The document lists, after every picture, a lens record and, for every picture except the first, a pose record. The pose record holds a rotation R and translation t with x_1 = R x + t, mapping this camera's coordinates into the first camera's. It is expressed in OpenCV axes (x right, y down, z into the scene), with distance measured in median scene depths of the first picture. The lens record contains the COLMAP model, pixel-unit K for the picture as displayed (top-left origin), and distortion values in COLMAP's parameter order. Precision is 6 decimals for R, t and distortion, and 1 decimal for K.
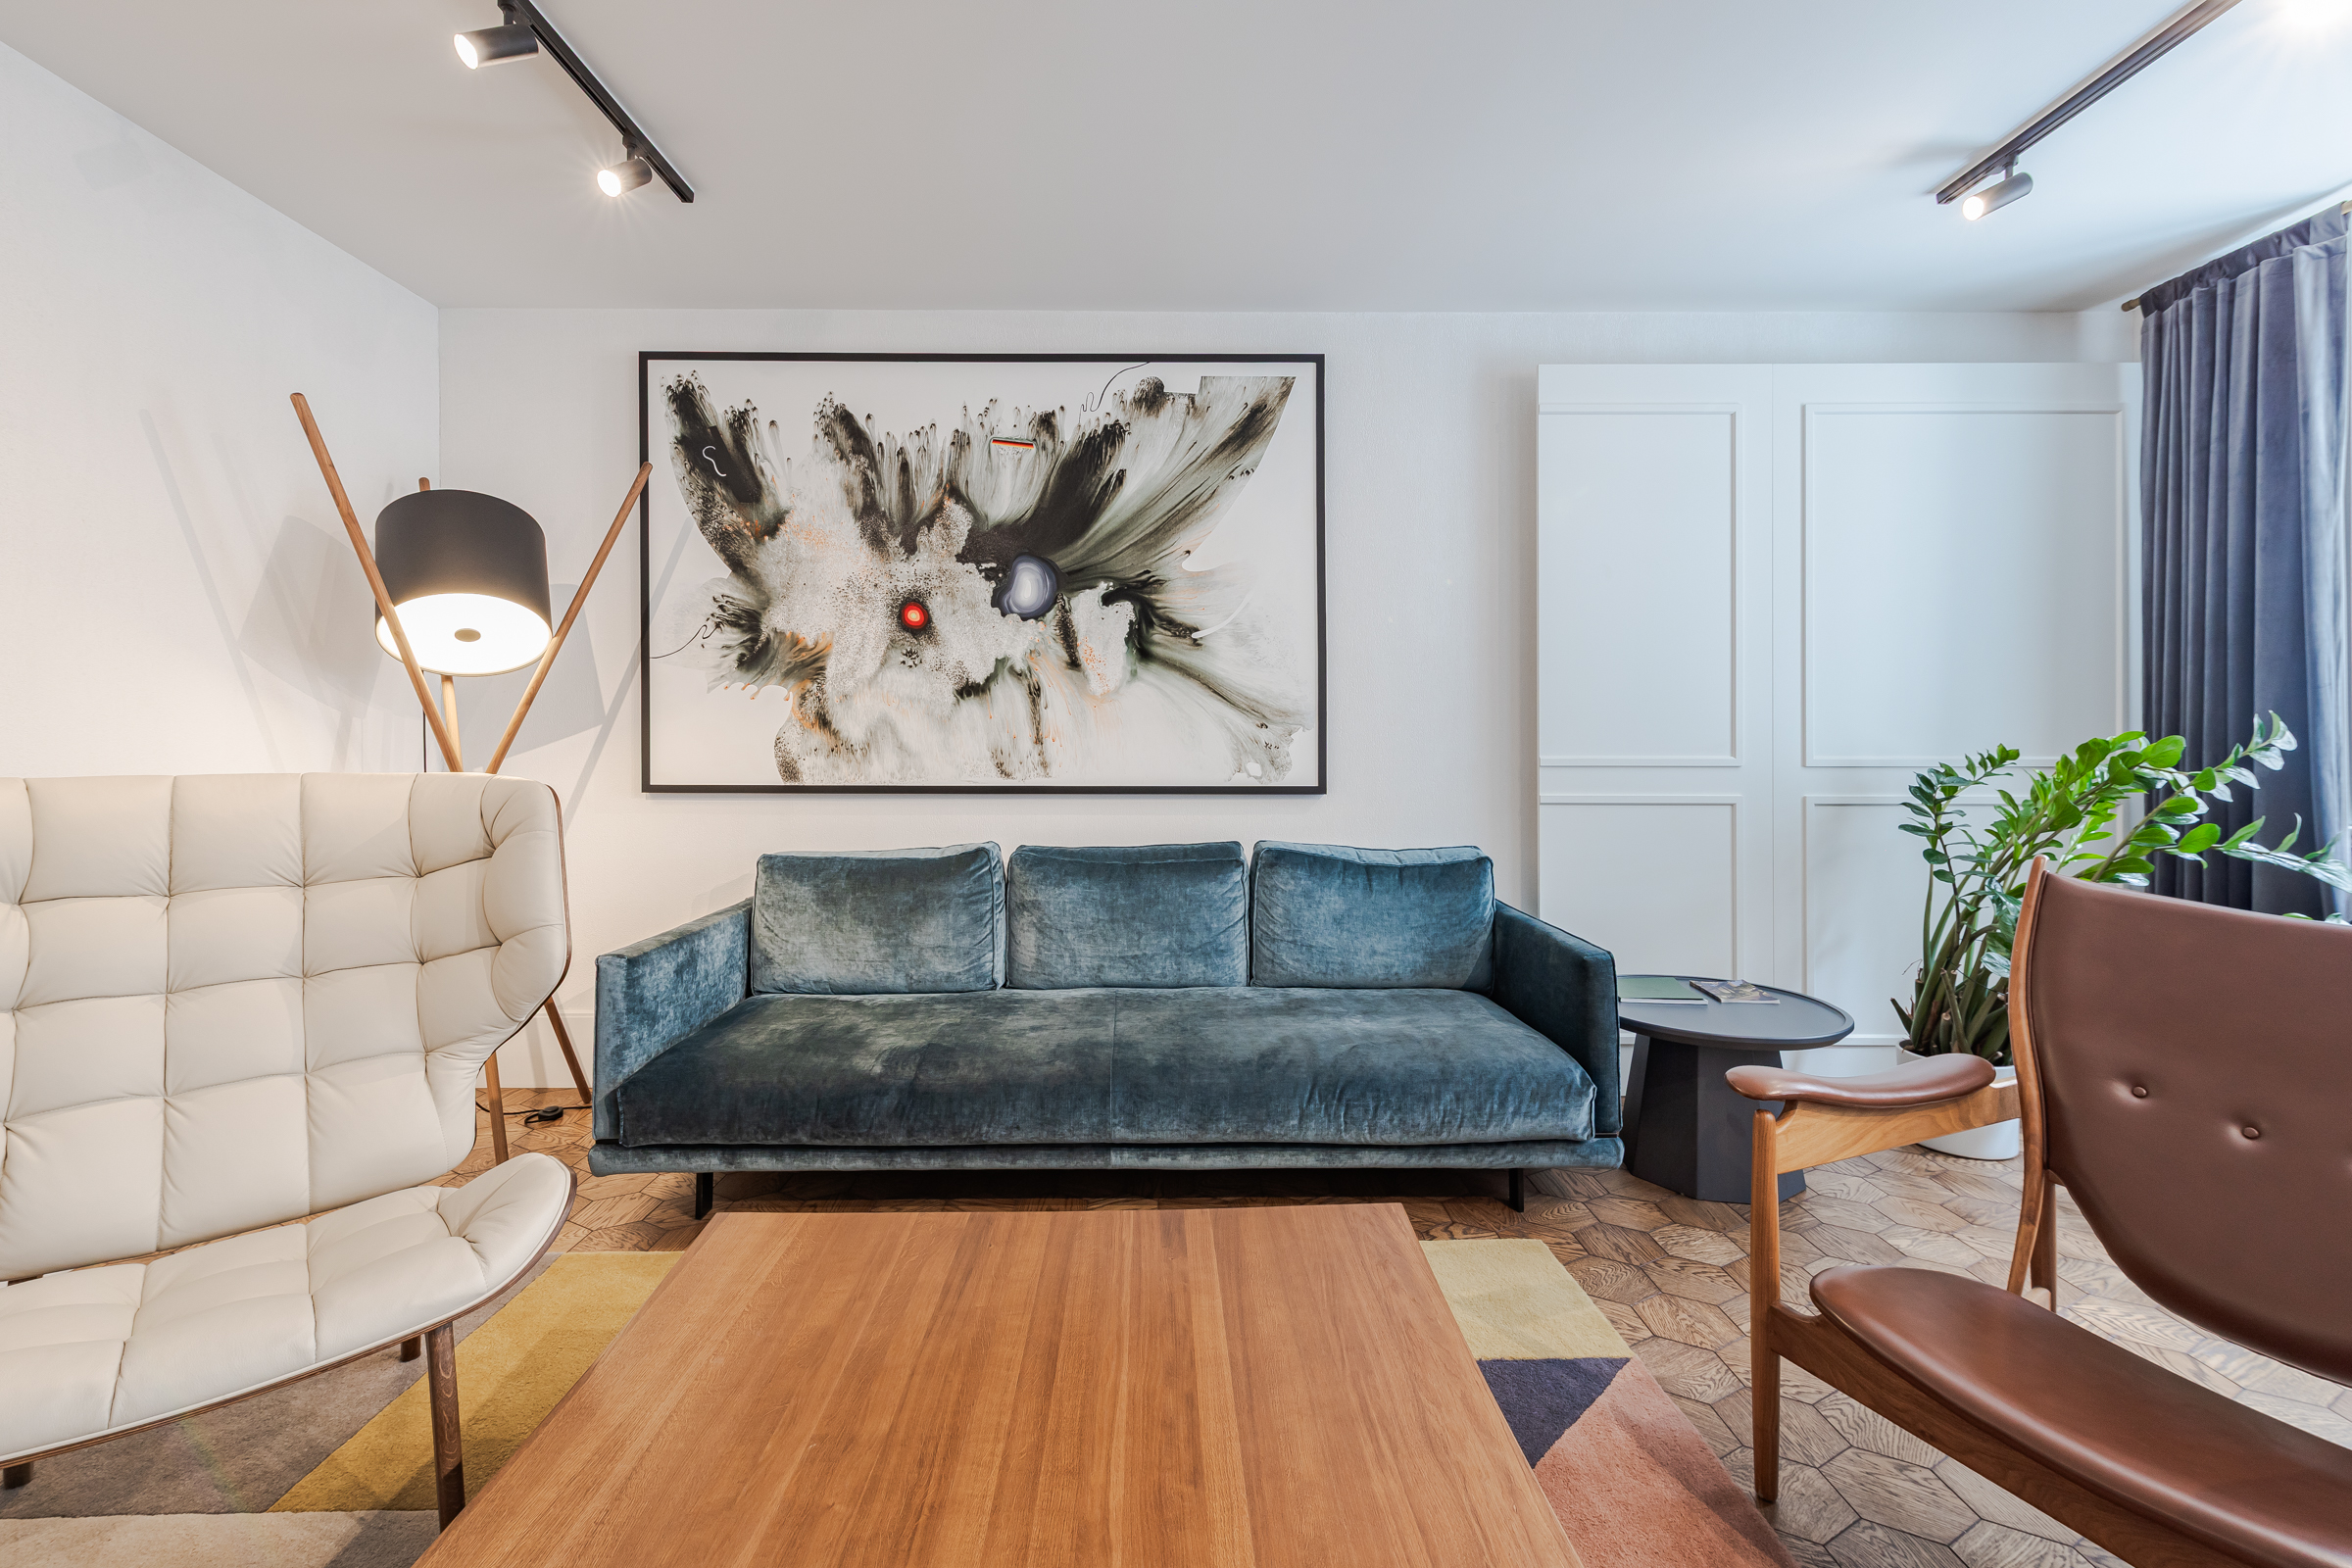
lens RADIAL K [[1004.4, 0, 1181.4], [0, 1004.4, 737.1], [0, 0, 1]] dist [0.009339, -0.002626]
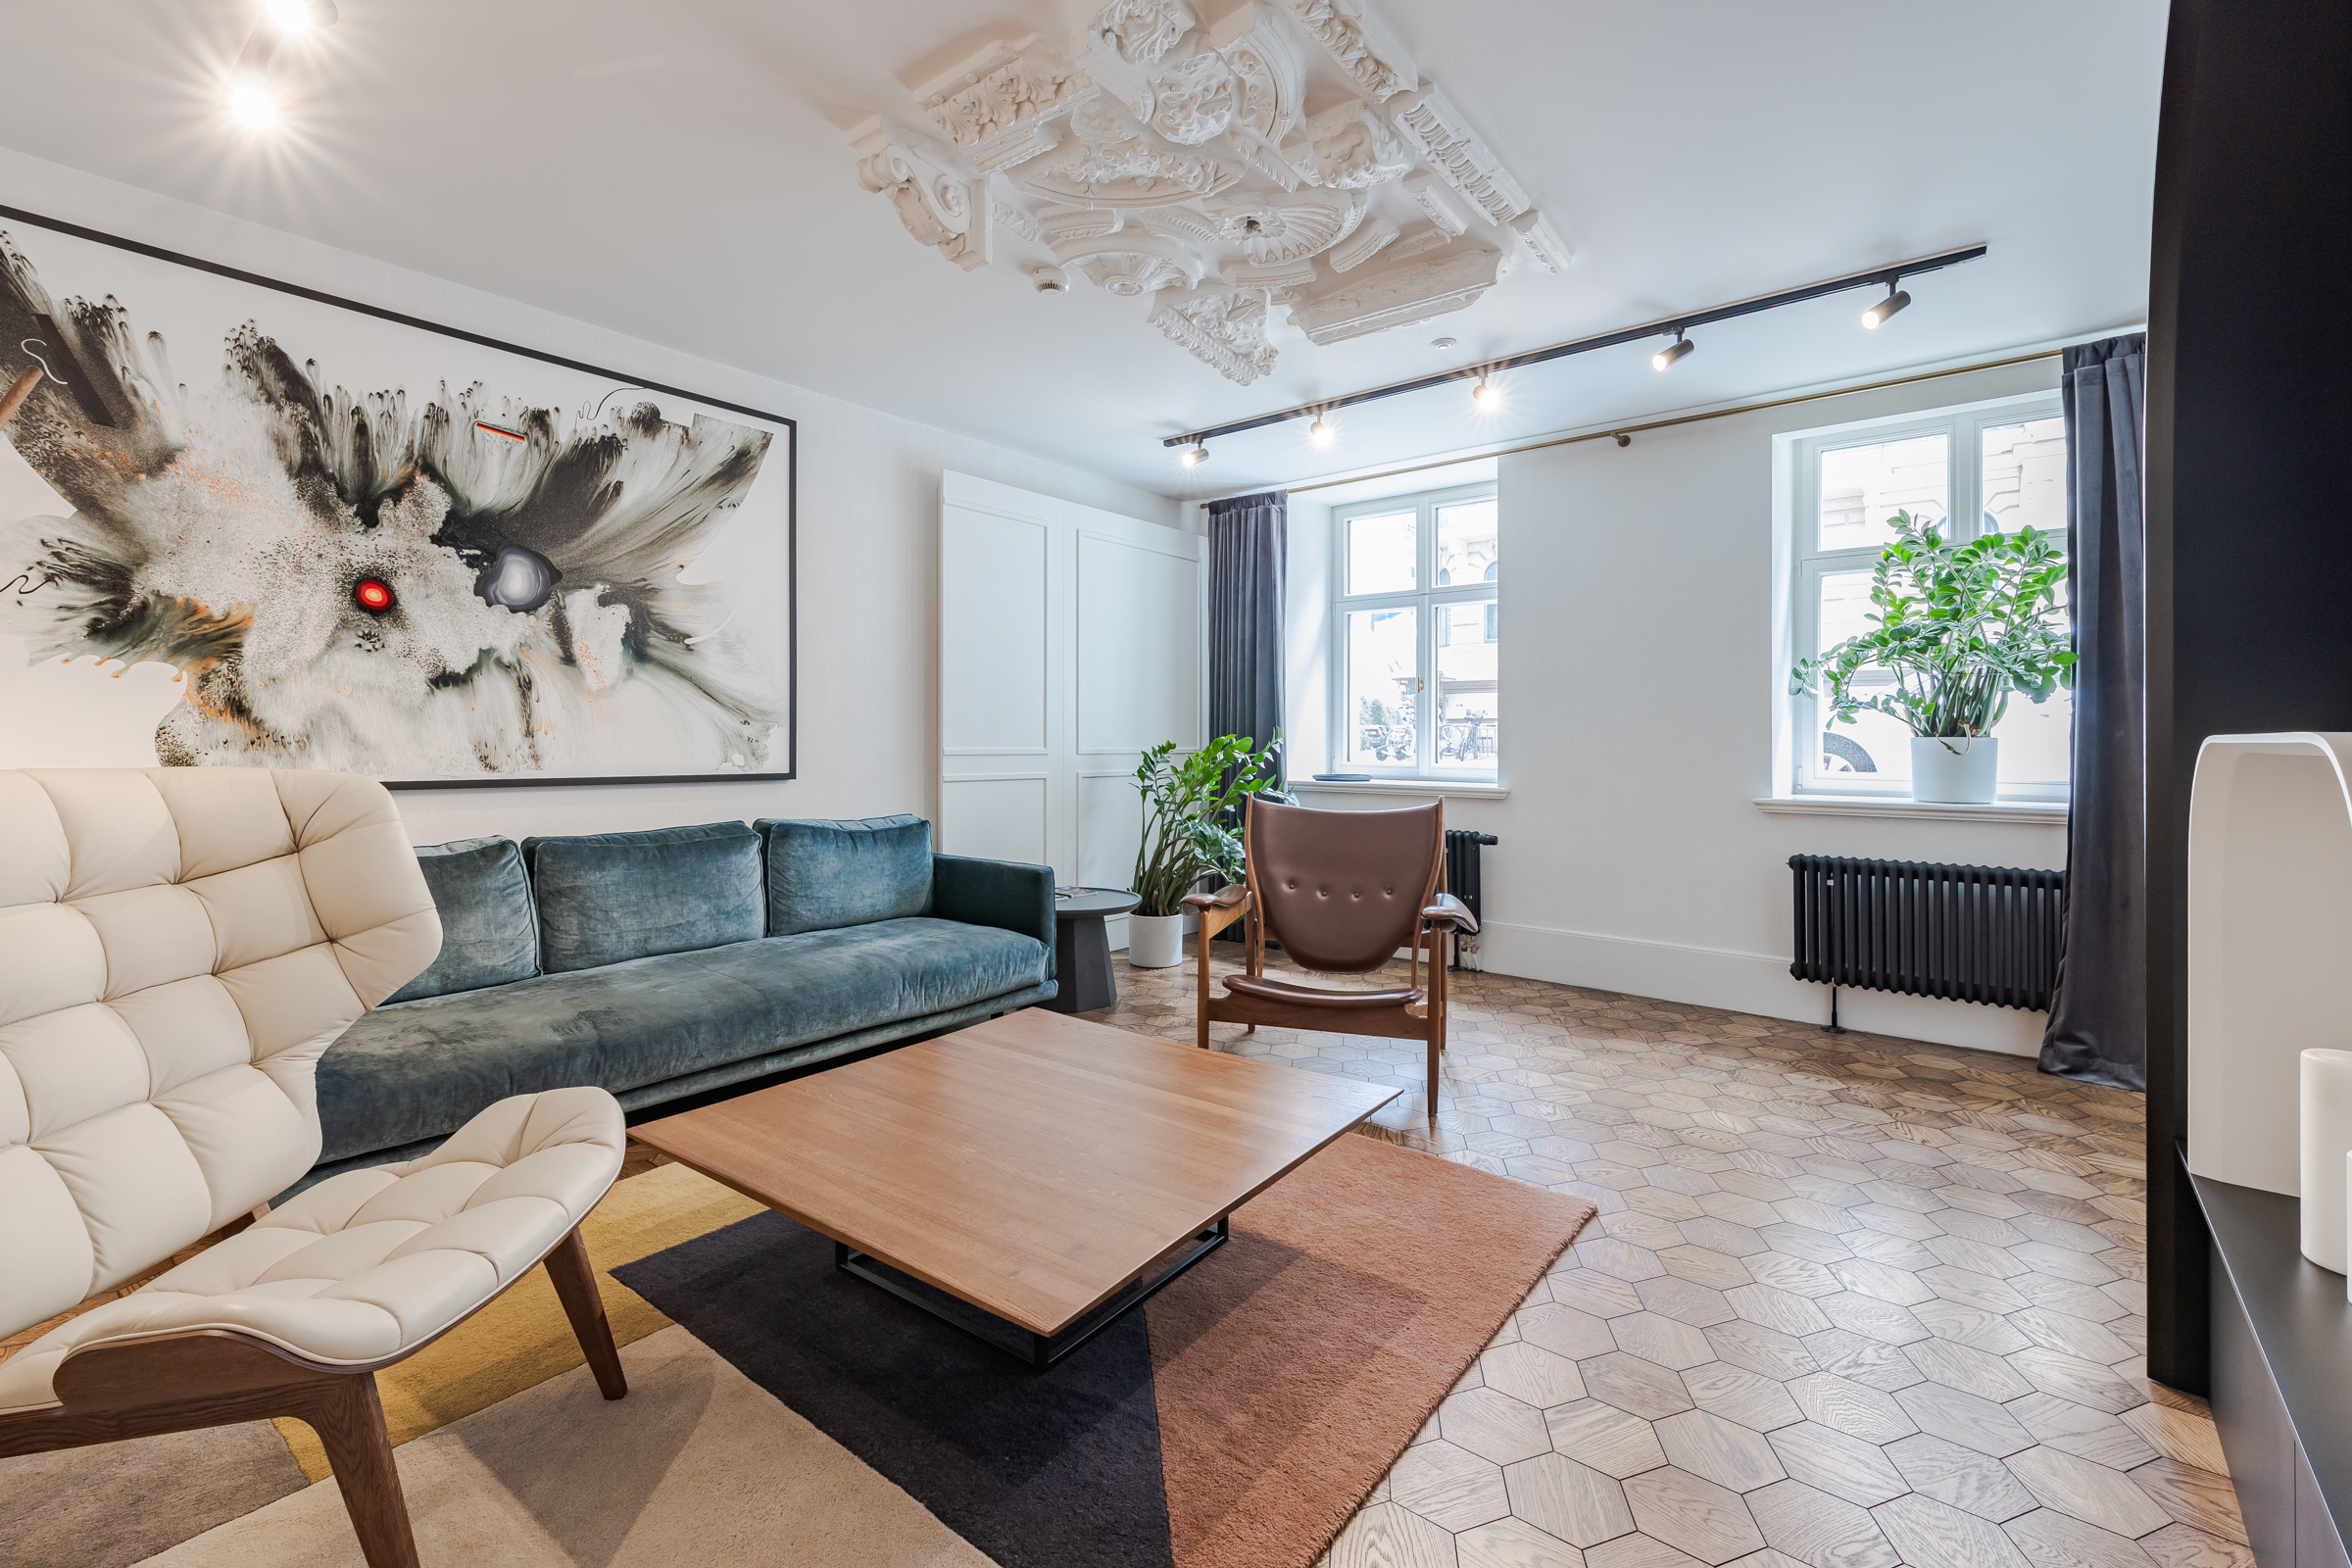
lens RADIAL K [[1004.4, 0, 1189.9], [0, 1004.4, 728.8], [0, 0, 1]] dist [0.009339, -0.002626]
pose [[0.628807, 0.012578, 0.777460, -0.511551], [-0.009876, 0.999918, -0.008190, 0.000342], [-0.777499, -0.002529, 0.628879, -0.148192]]
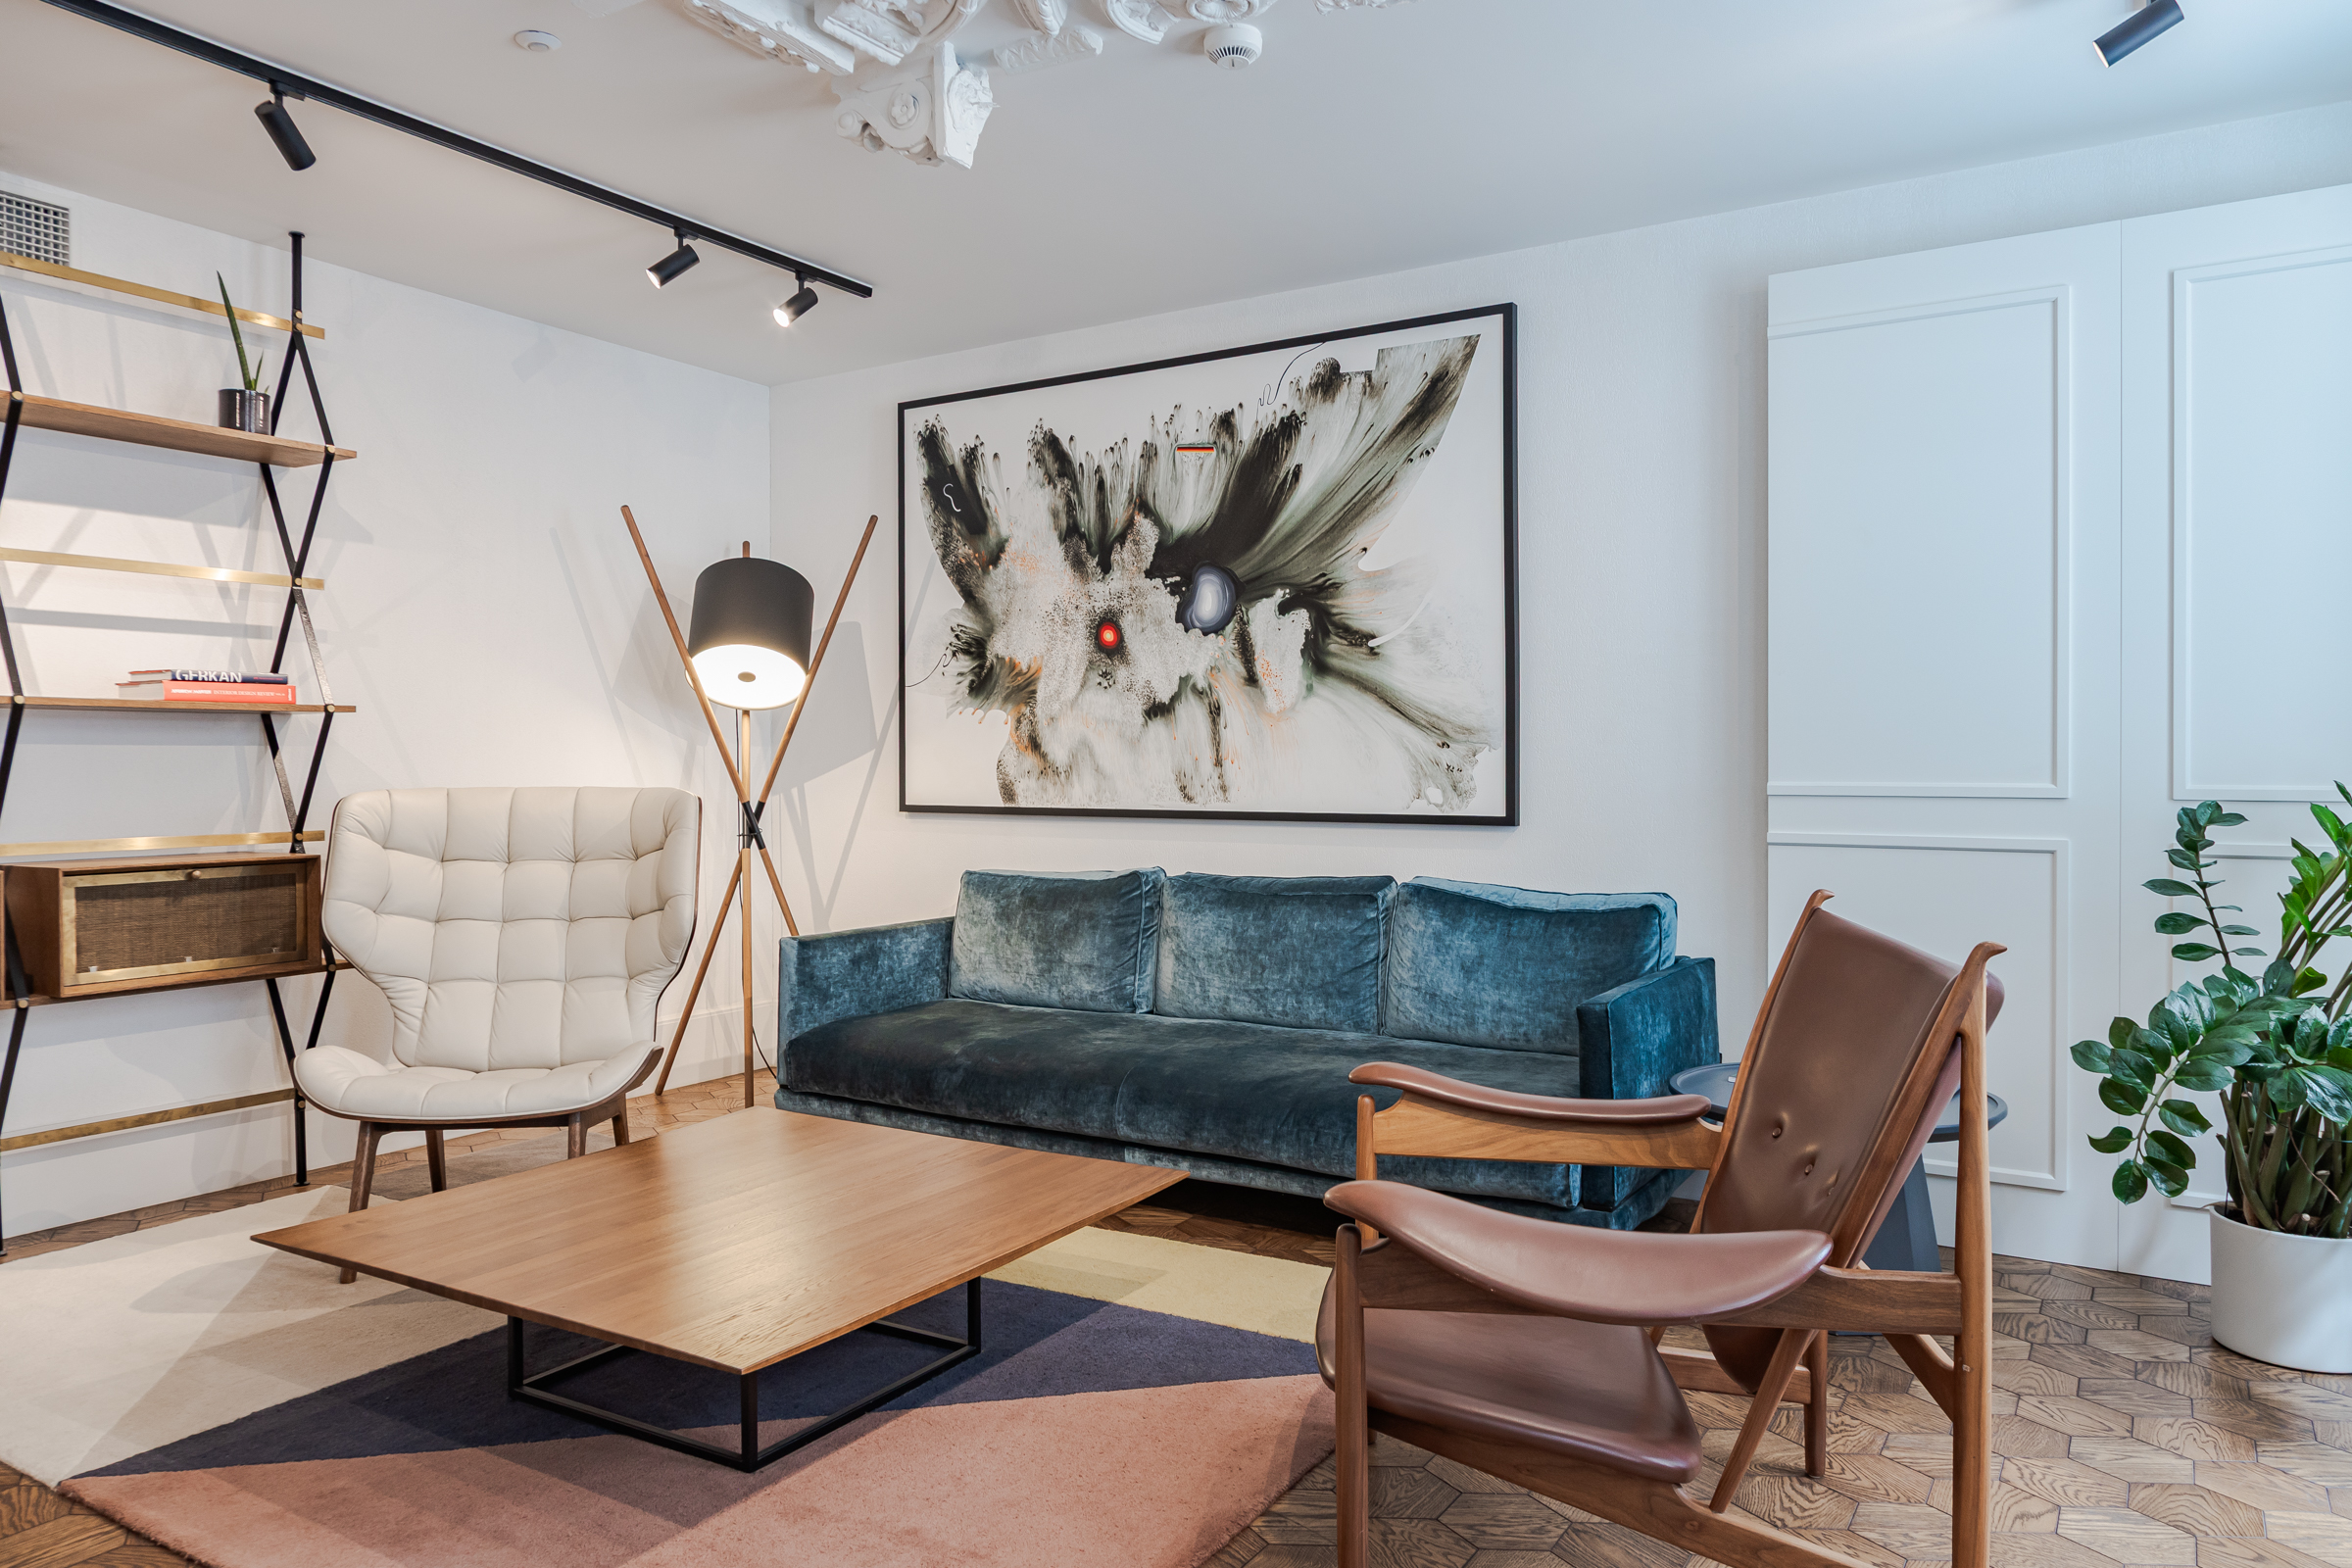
lens RADIAL K [[1583.6, 0, 1163.5], [0, 1583.6, 751.2], [0, 0, 1]] dist [-0.005977, 0.004539]
pose [[0.841284, -0.005546, -0.540564, 0.615839], [0.004628, 0.999985, -0.003058, -0.003060], [0.540573, 0.000071, 0.841297, -0.272760]]
